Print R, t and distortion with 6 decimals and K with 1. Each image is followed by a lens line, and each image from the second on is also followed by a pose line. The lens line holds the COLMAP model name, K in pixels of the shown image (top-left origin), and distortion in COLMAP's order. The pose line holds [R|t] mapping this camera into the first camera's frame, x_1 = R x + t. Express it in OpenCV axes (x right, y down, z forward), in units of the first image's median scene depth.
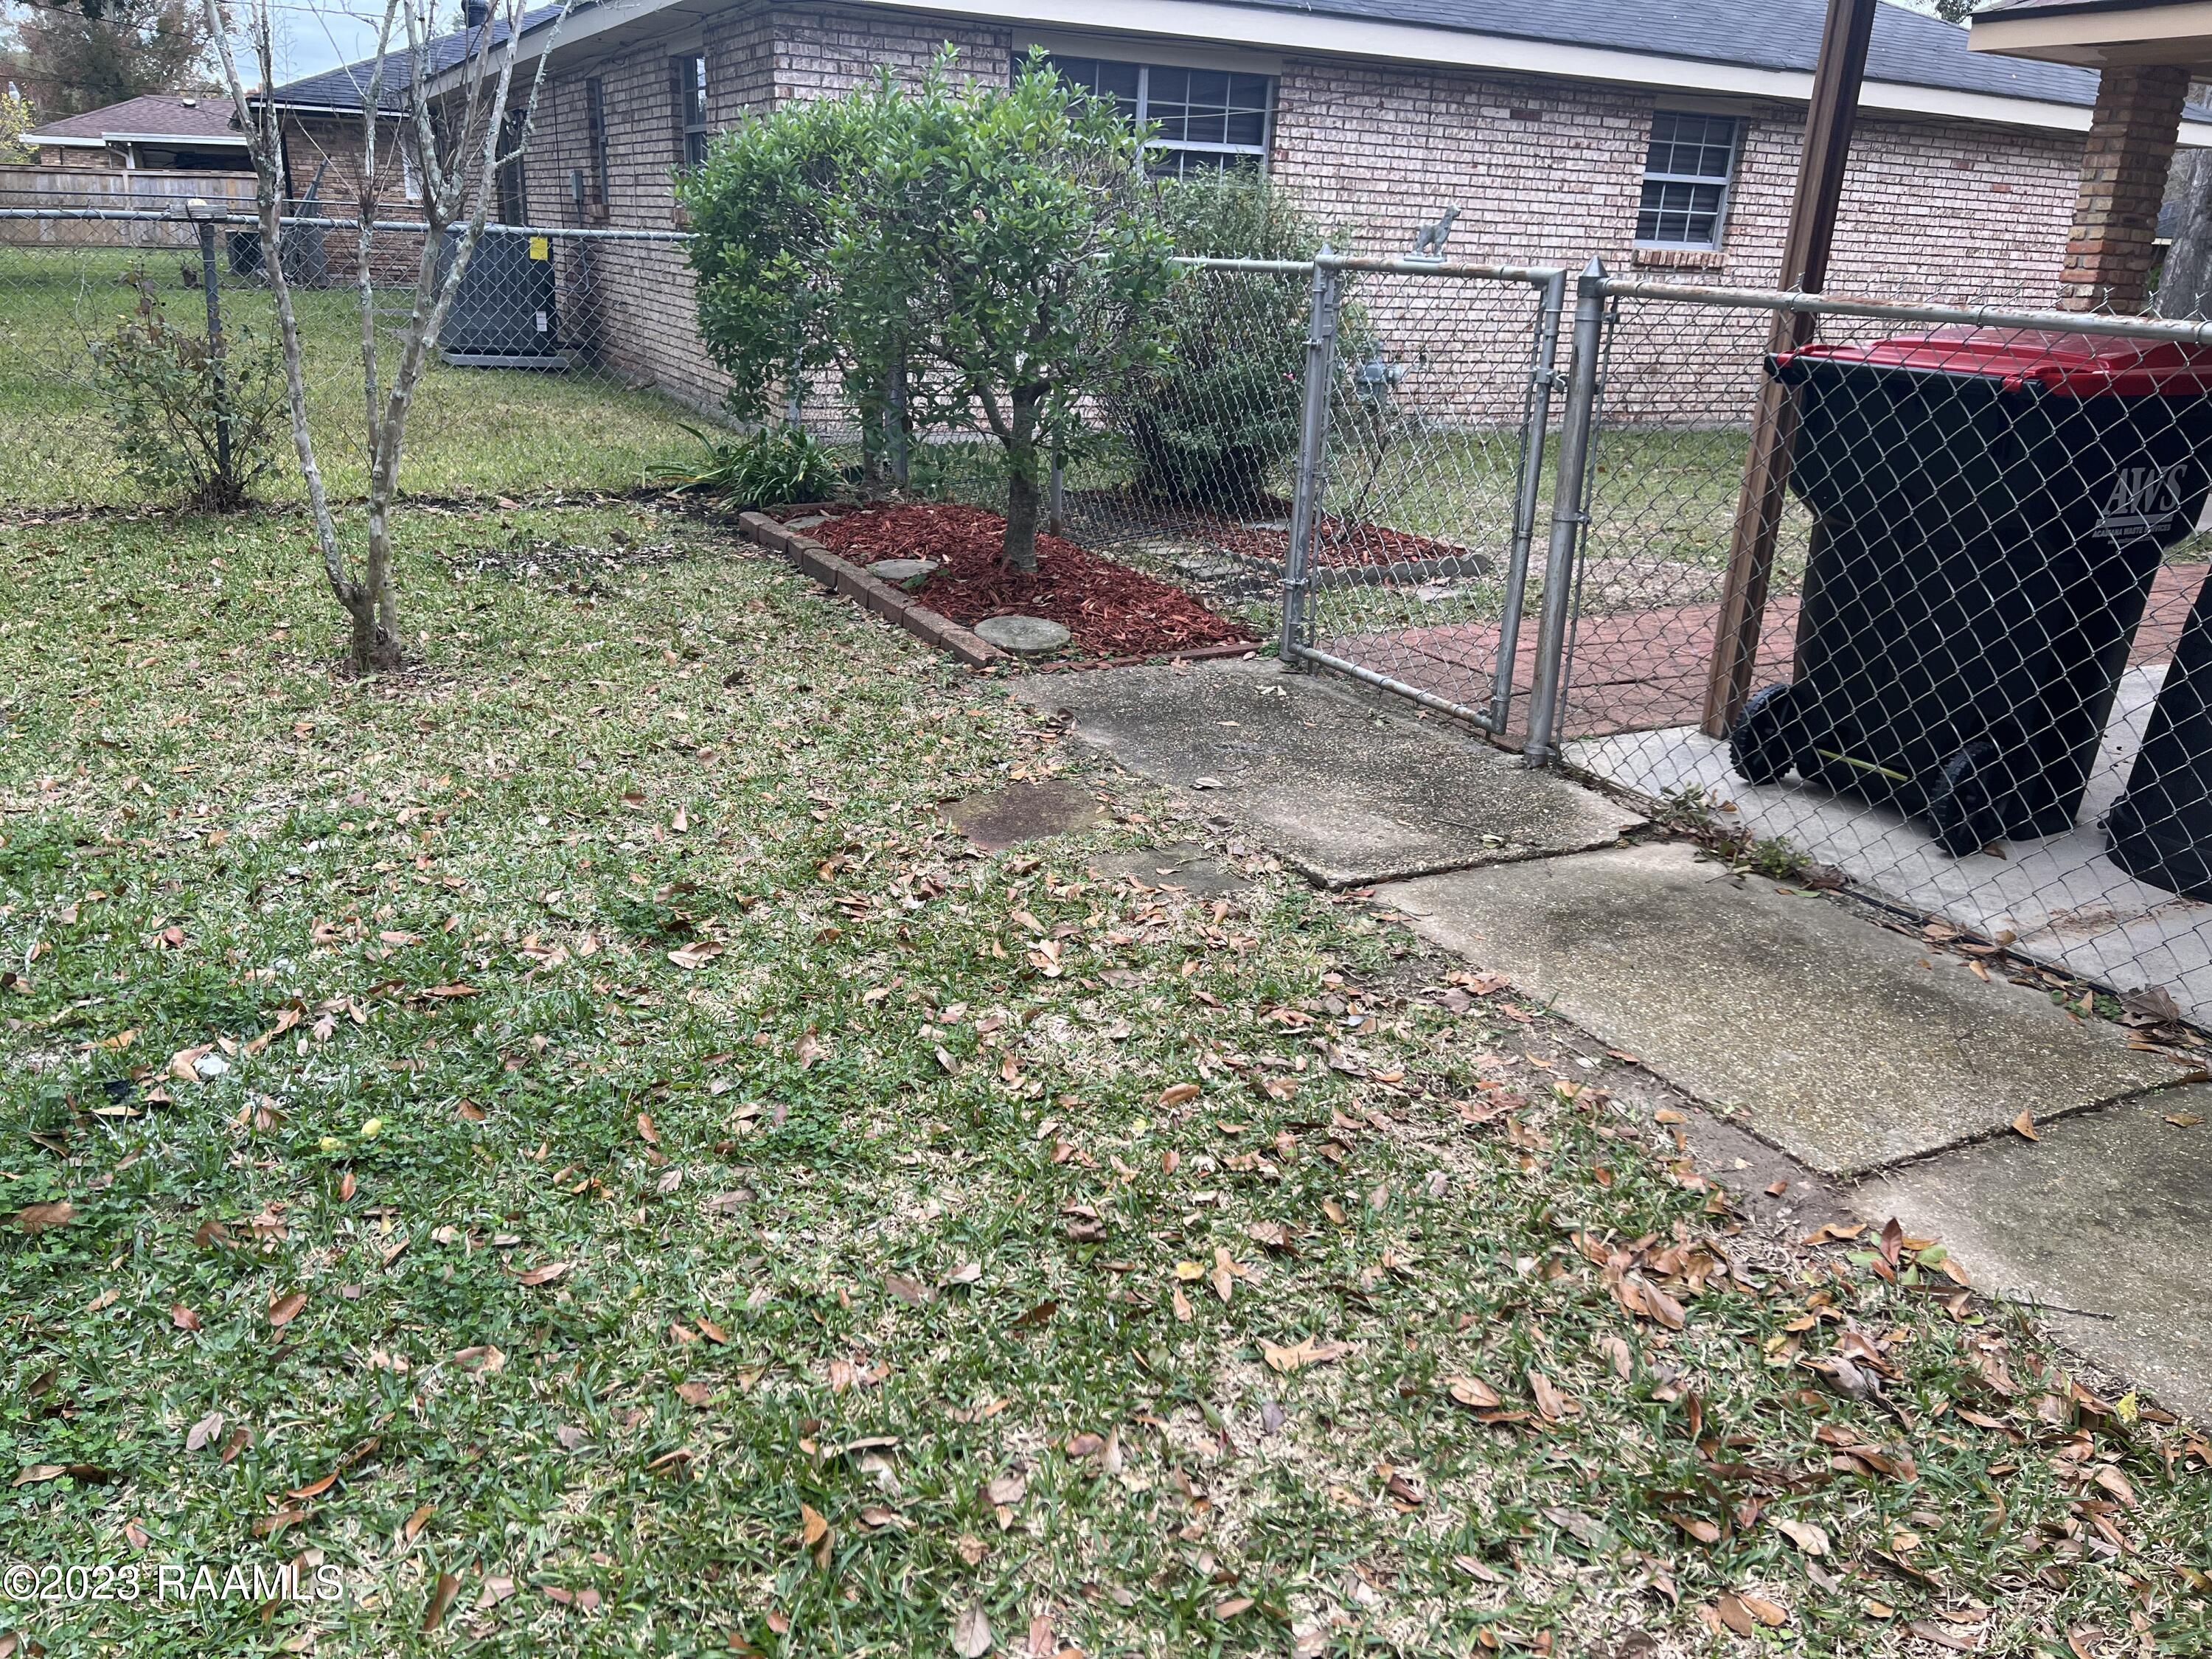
lens RADIAL K [[1611.7, 0, 1106.0], [0, 1611.7, 829.5], [0, 0, 1]] dist [0.091863, -0.088311]
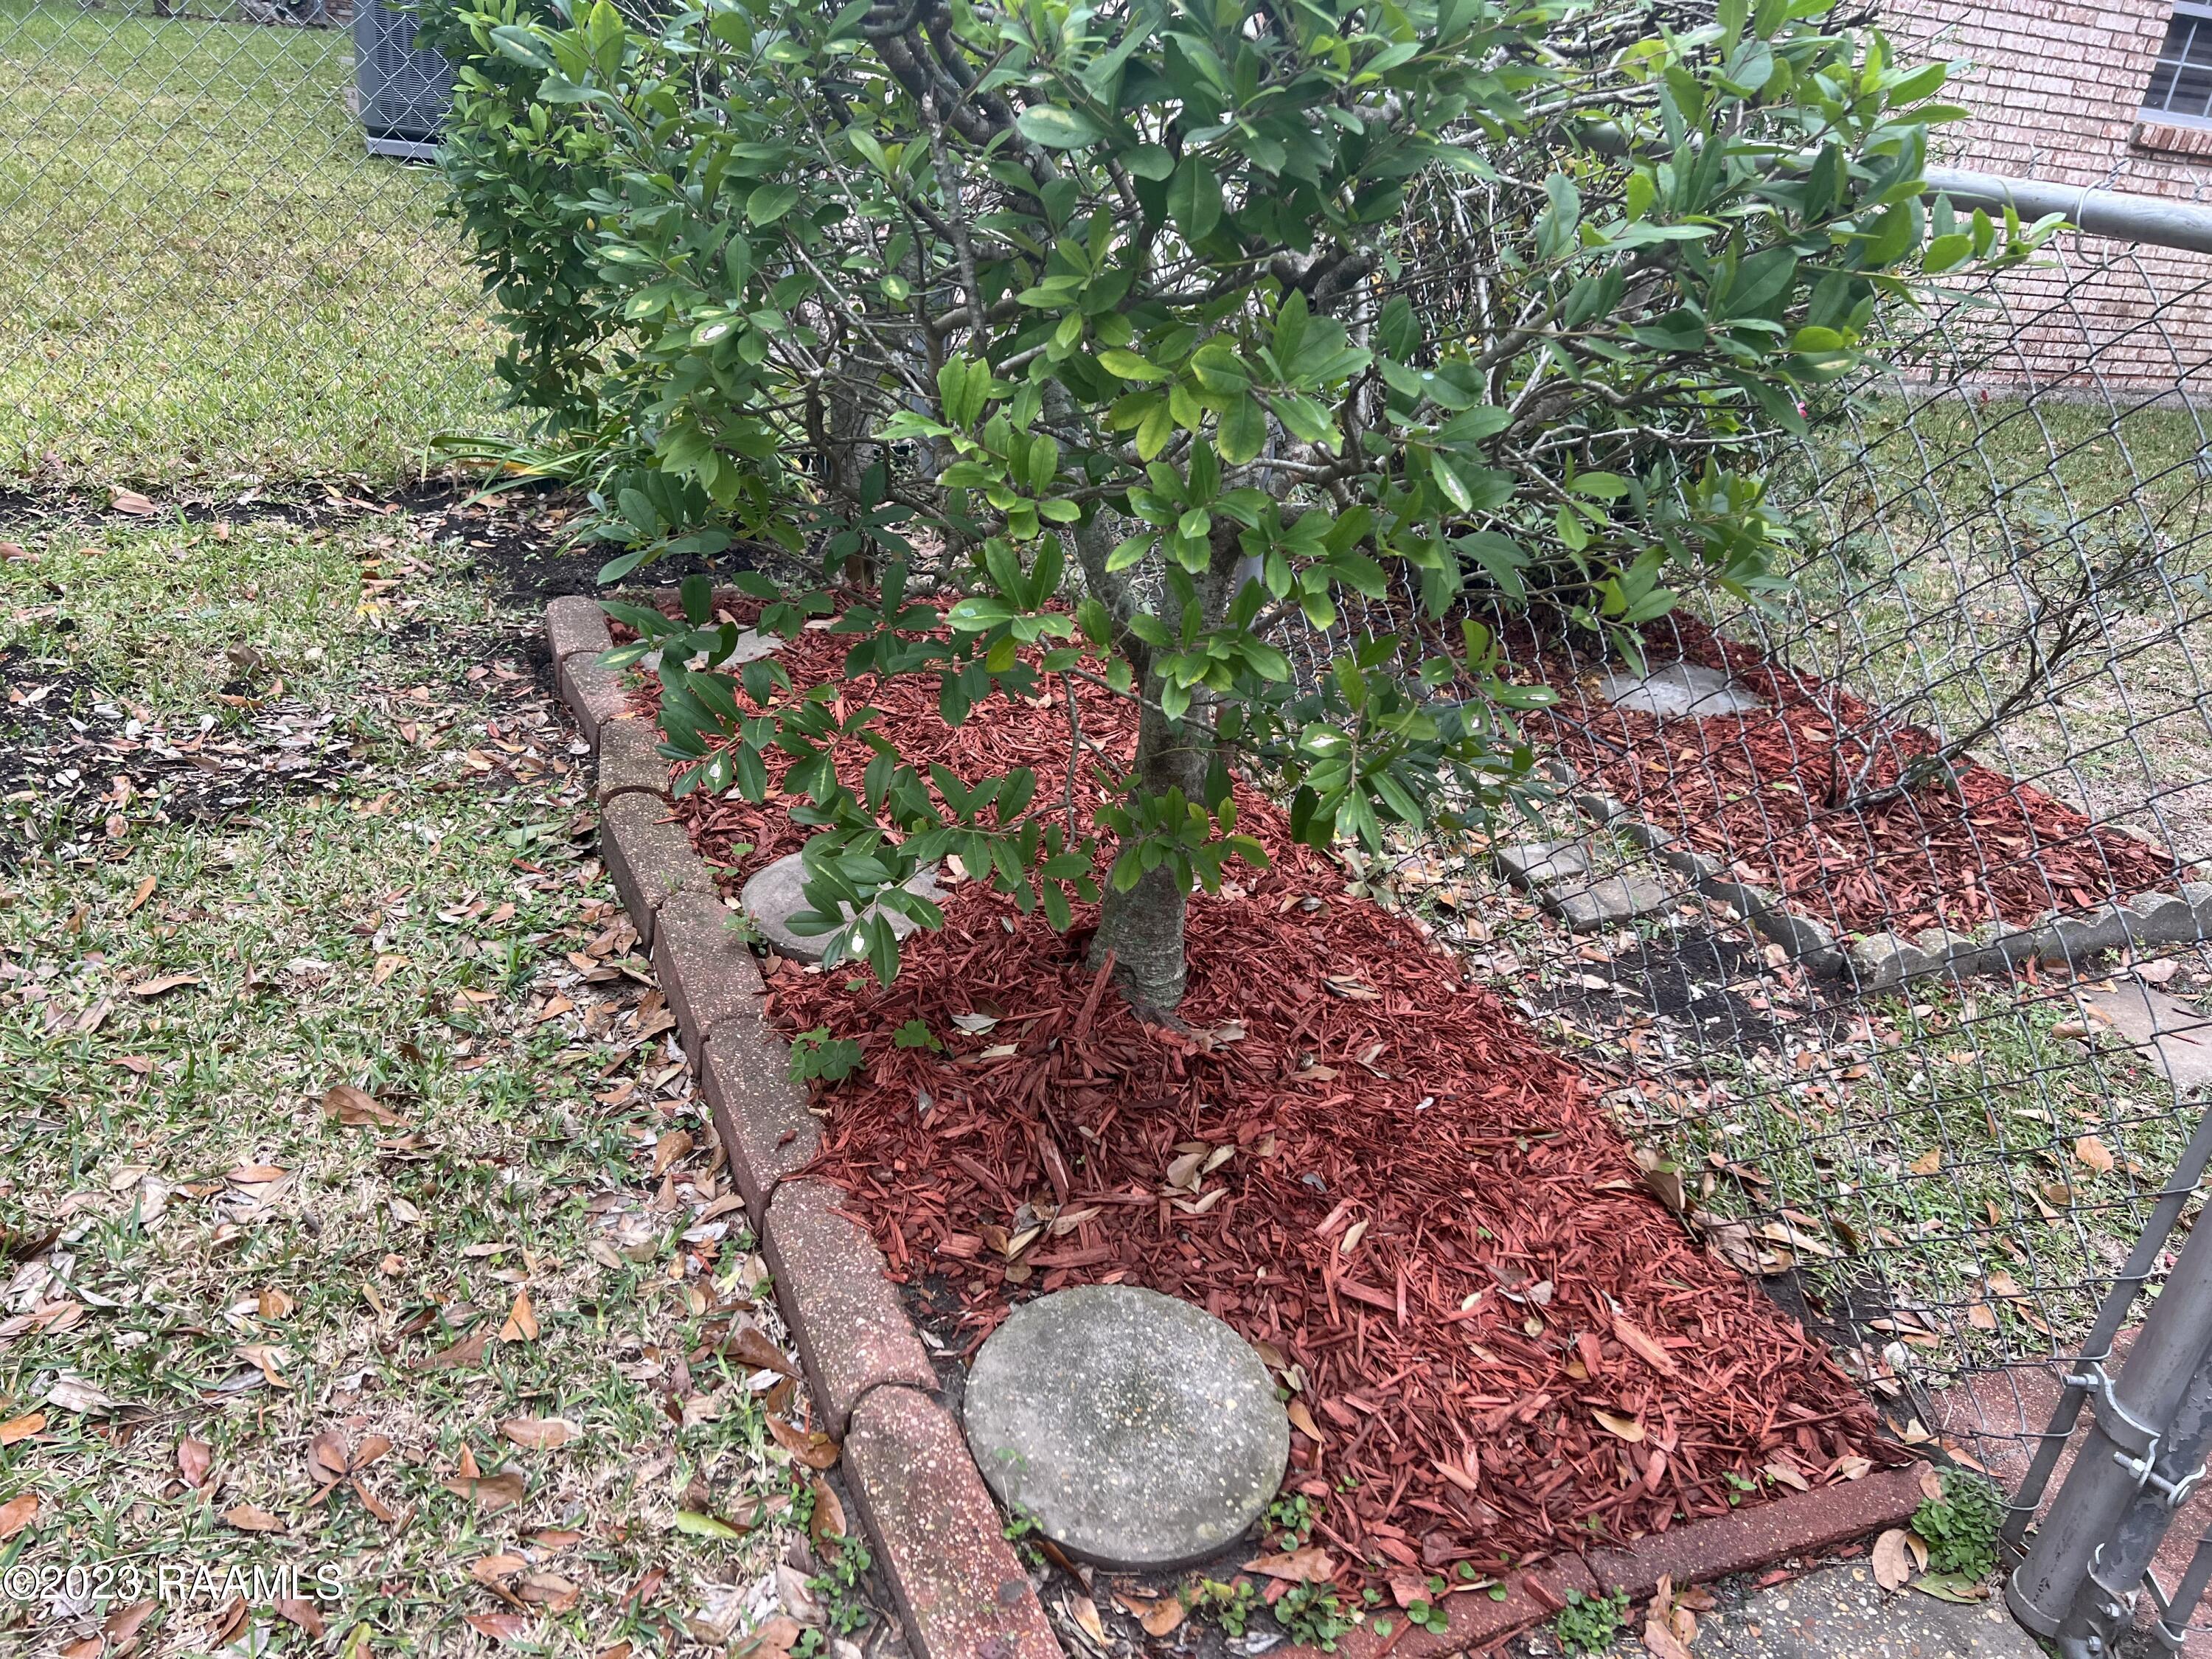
lens RADIAL K [[1611.7, 0, 1106.0], [0, 1611.7, 829.5], [0, 0, 1]] dist [0.091863, -0.088311]
pose [[0.994279, 0.097050, -0.044623, -0.023846], [-0.091887, 0.990114, 0.105980, -0.116965], [0.054468, -0.101274, 0.993366, 0.323903]]
